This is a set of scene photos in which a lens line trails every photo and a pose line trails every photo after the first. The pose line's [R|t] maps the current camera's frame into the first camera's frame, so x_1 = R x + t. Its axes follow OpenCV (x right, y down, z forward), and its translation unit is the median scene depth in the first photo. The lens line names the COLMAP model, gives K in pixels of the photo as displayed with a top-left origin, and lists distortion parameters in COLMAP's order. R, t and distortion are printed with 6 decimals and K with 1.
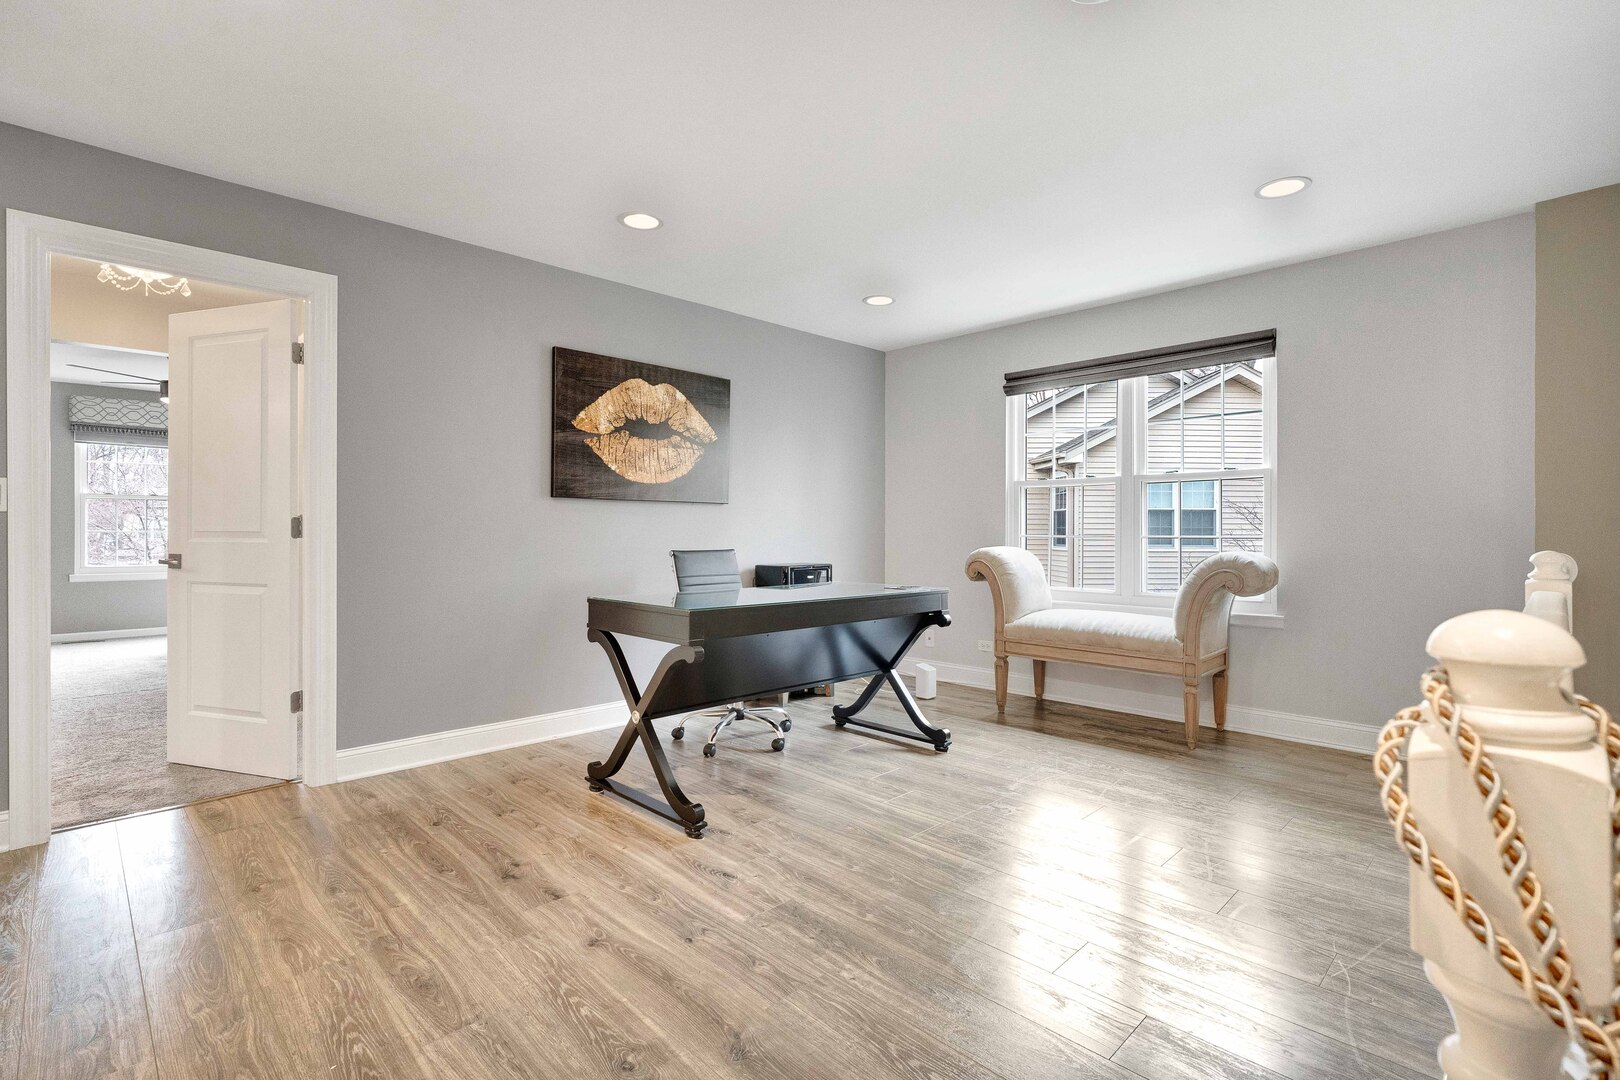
lens RADIAL K [[739.8, 0, 810.5], [0, 739.8, 526.6], [0, 0, 1]] dist [-0.002875, 0.000375]
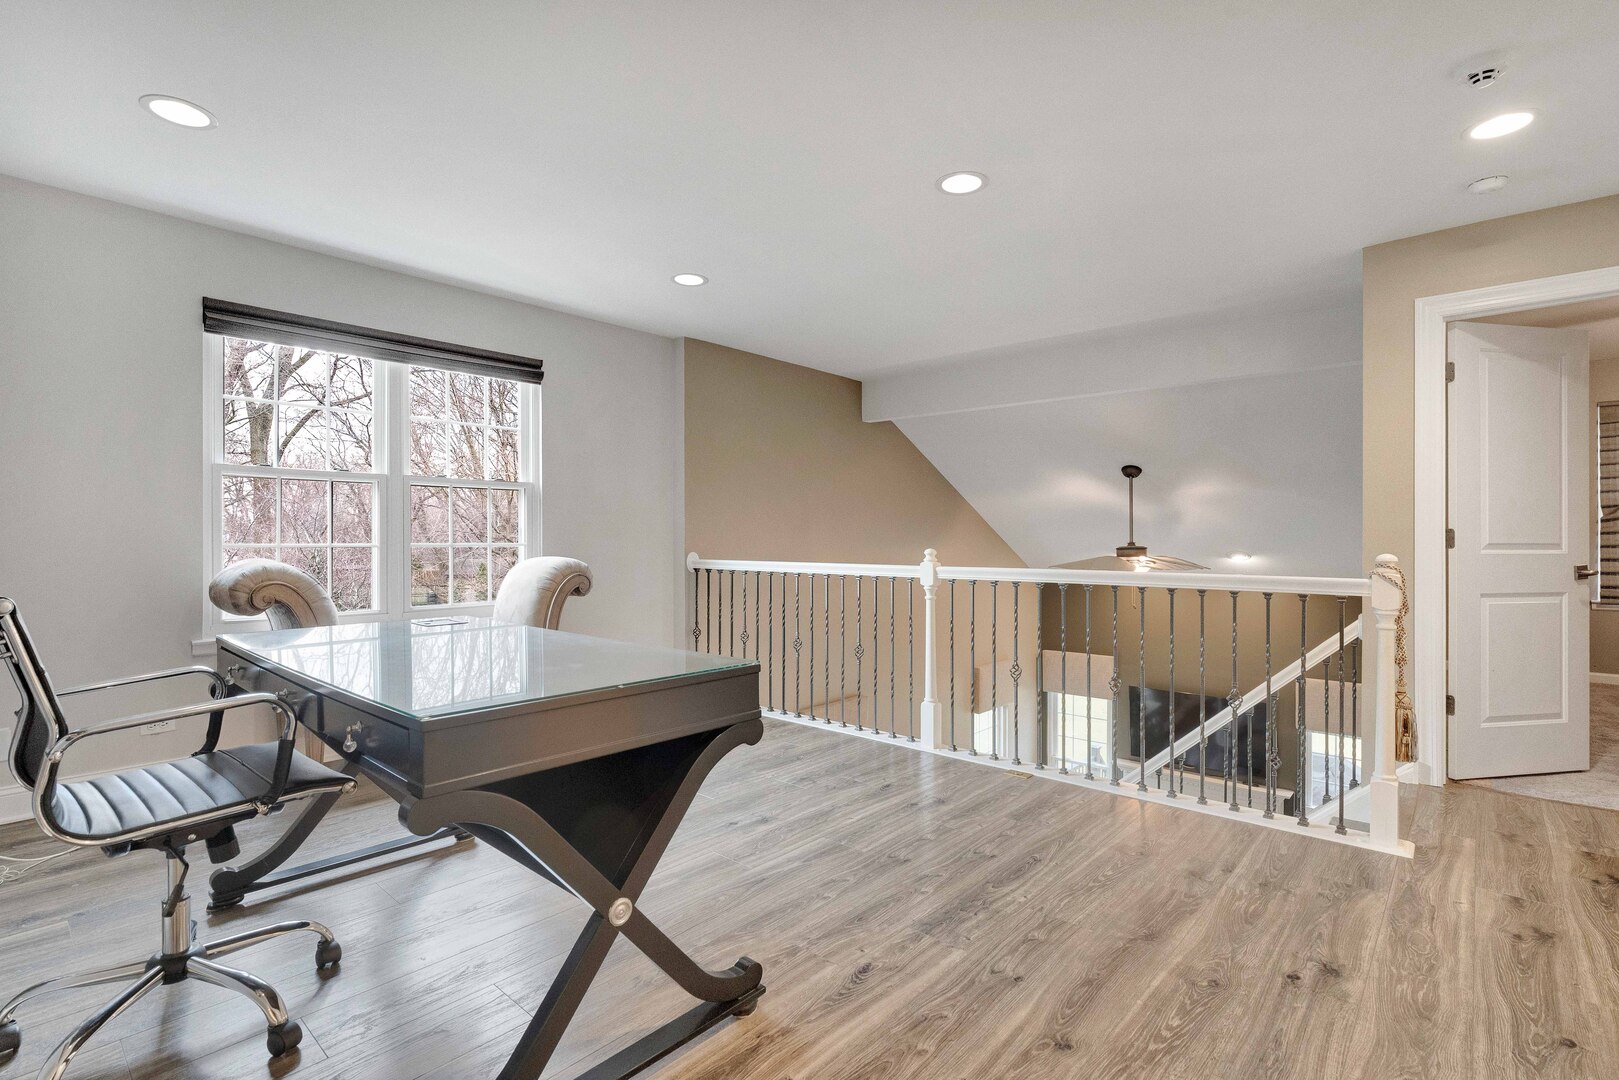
lens RADIAL K [[739.3, 0, 812.1], [0, 739.3, 541.7], [0, 0, 1]] dist [-0.002875, 0.000375]
pose [[-0.044756, -0.005852, 0.998981, -0.934581], [-0.008759, 0.999947, 0.005465, 0.000793], [-0.998960, -0.008506, -0.044804, 1.125069]]
